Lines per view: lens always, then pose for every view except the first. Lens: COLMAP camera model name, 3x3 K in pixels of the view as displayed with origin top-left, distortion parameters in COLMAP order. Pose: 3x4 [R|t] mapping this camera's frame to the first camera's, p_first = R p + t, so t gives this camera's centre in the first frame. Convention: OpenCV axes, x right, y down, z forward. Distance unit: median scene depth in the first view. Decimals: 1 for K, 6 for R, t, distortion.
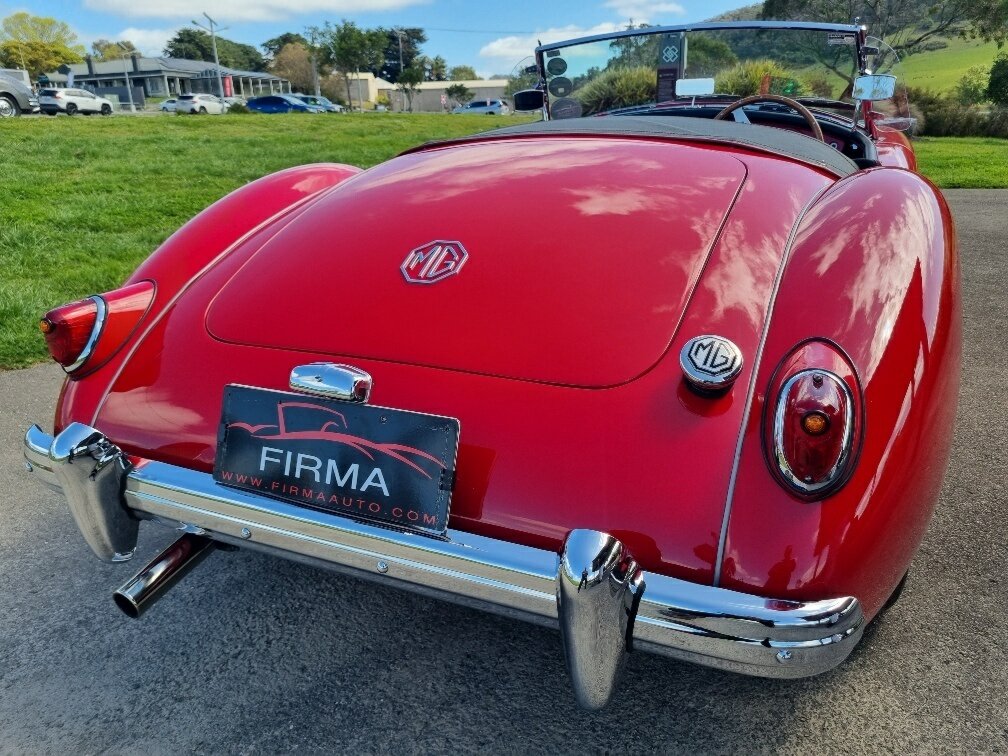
lens RADIAL K [[768.2, 0, 510.9], [0, 768.2, 375.2], [0, 0, 1]] dist [0.051584, -0.042394]
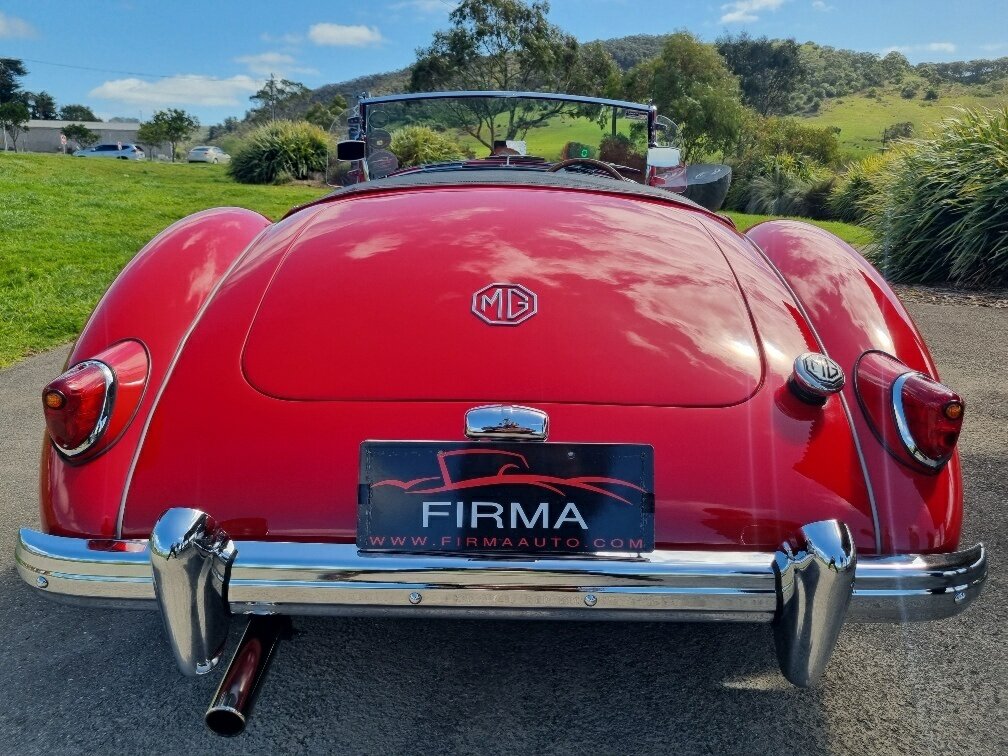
lens RADIAL K [[768.2, 0, 510.9], [0, 768.2, 375.2], [0, 0, 1]] dist [0.051584, -0.042394]
pose [[0.903236, -0.069256, 0.423520, -0.534001], [0.097291, 0.994242, -0.044908, -0.006763], [-0.417971, 0.081767, 0.904773, 0.086576]]
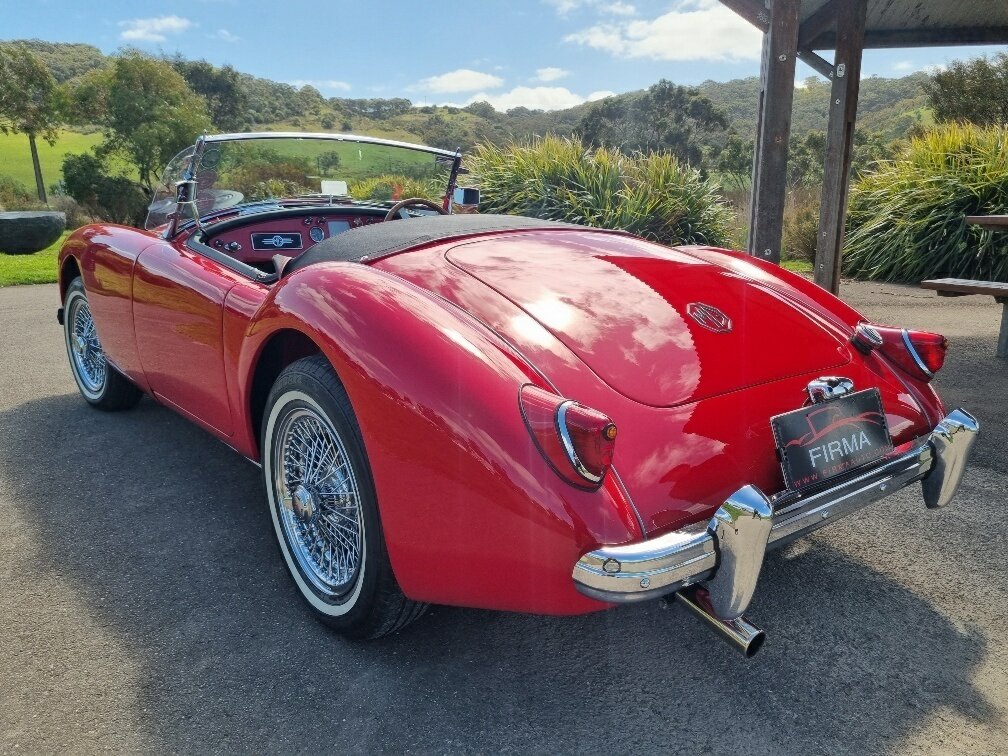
lens RADIAL K [[768.2, 0, 510.9], [0, 768.2, 375.2], [0, 0, 1]] dist [0.051584, -0.042394]
pose [[0.436146, -0.170453, 0.883585, -1.524162], [0.268119, 0.961915, 0.053218, -0.219264], [-0.859005, 0.213696, 0.465237, 0.689741]]
